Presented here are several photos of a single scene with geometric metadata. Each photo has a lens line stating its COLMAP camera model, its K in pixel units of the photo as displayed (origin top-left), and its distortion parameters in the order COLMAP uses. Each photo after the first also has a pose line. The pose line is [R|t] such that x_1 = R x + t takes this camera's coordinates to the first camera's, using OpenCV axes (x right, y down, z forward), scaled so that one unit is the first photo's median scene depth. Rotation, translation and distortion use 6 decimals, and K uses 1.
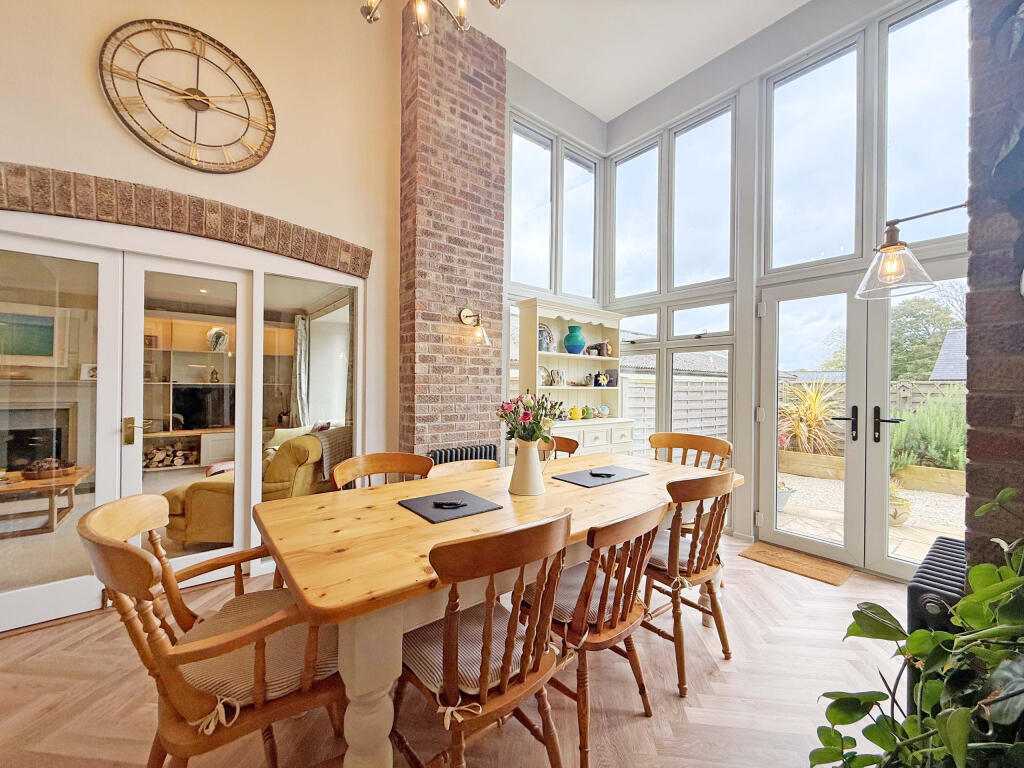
lens RADIAL K [[412.4, 0, 508.7], [0, 412.4, 385.8], [0, 0, 1]] dist [0.027189, -0.000184]
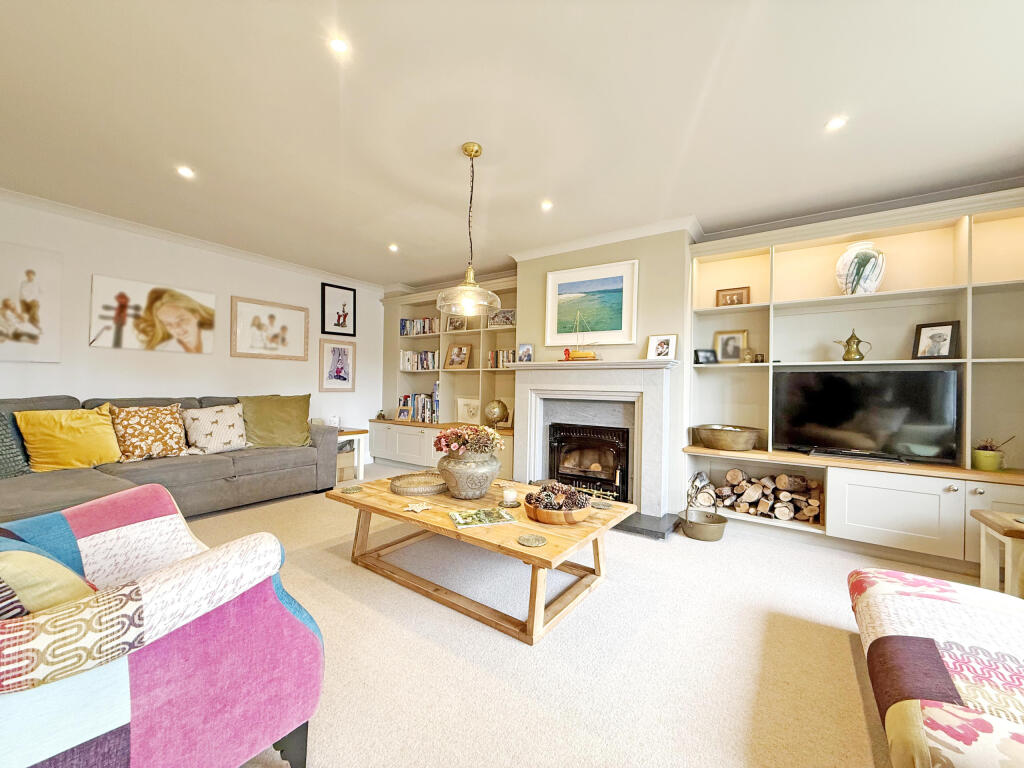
lens RADIAL K [[412.4, 0, 508.2], [0, 412.4, 380.2], [0, 0, 1]] dist [0.027189, -0.000184]
pose [[0.266584, -0.008022, -0.963778, -0.379578], [0.000642, 0.999967, -0.008146, 0.020170], [0.963811, 0.001553, 0.266581, 0.538485]]
